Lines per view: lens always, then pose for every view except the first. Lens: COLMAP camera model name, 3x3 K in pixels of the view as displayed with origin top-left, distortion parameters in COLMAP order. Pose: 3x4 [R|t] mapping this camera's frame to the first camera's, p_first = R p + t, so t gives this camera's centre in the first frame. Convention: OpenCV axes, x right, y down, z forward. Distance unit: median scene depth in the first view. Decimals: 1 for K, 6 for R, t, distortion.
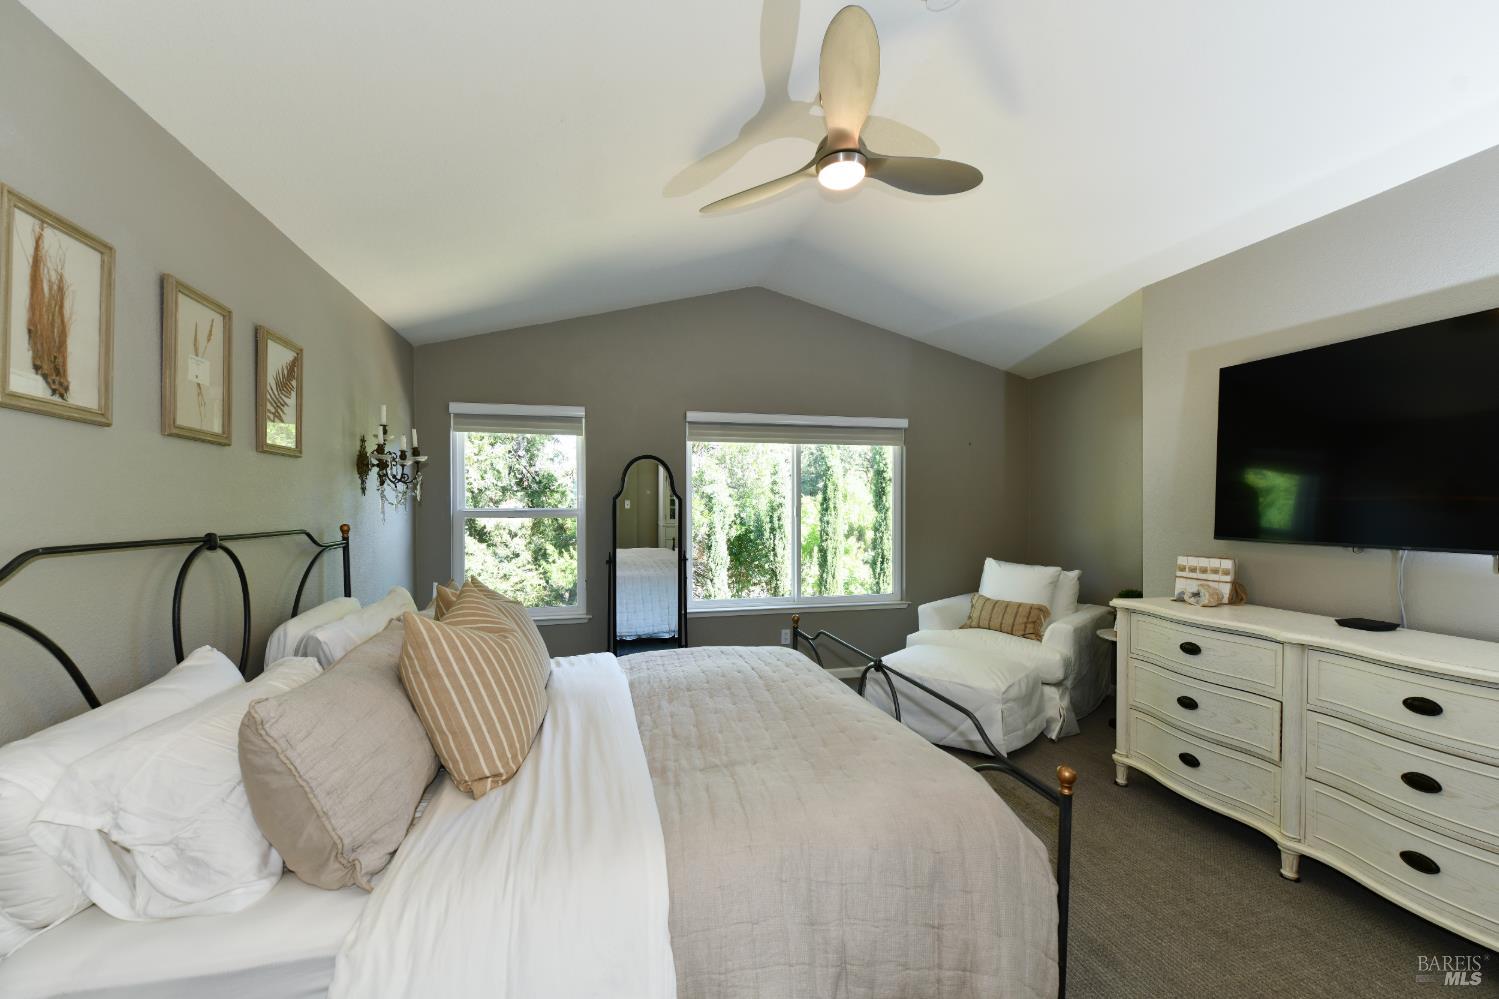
lens RADIAL K [[605.1, 0, 749.7], [0, 605.1, 507.7], [0, 0, 1]] dist [0.000892, 0.000050]
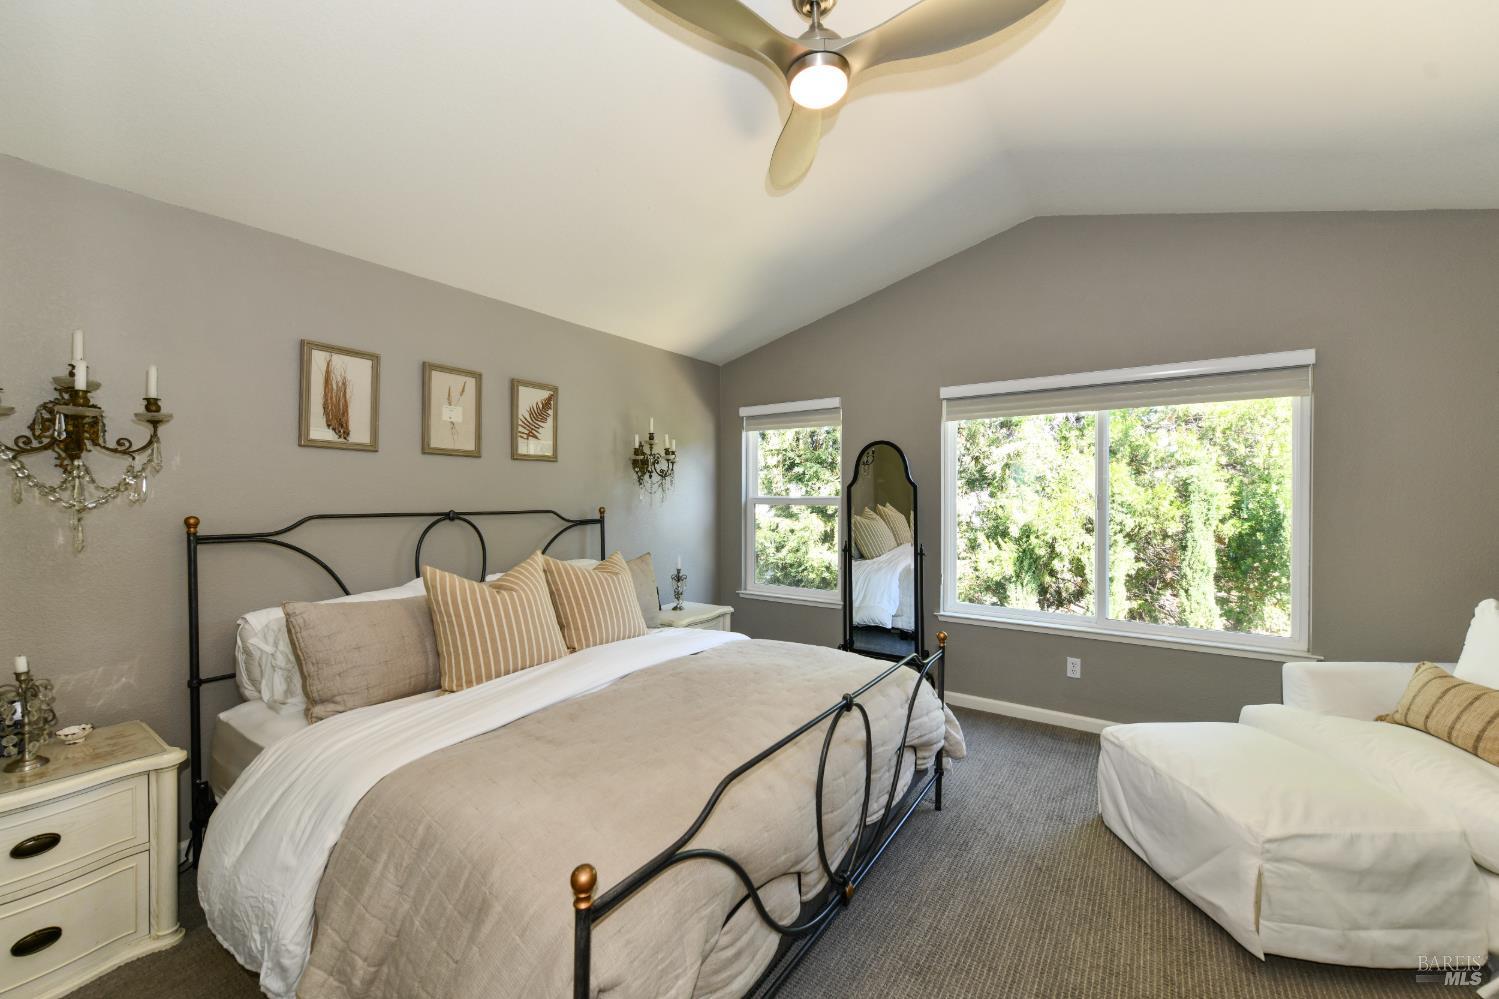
lens RADIAL K [[595.7, 0, 745.6], [0, 595.7, 492.0], [0, 0, 1]] dist [0.001719, 0.000038]
pose [[0.666184, -0.002527, -0.745783, 0.644441], [-0.002152, 0.999984, -0.005310, -0.001398], [0.745785, 0.005142, 0.666167, 0.375421]]
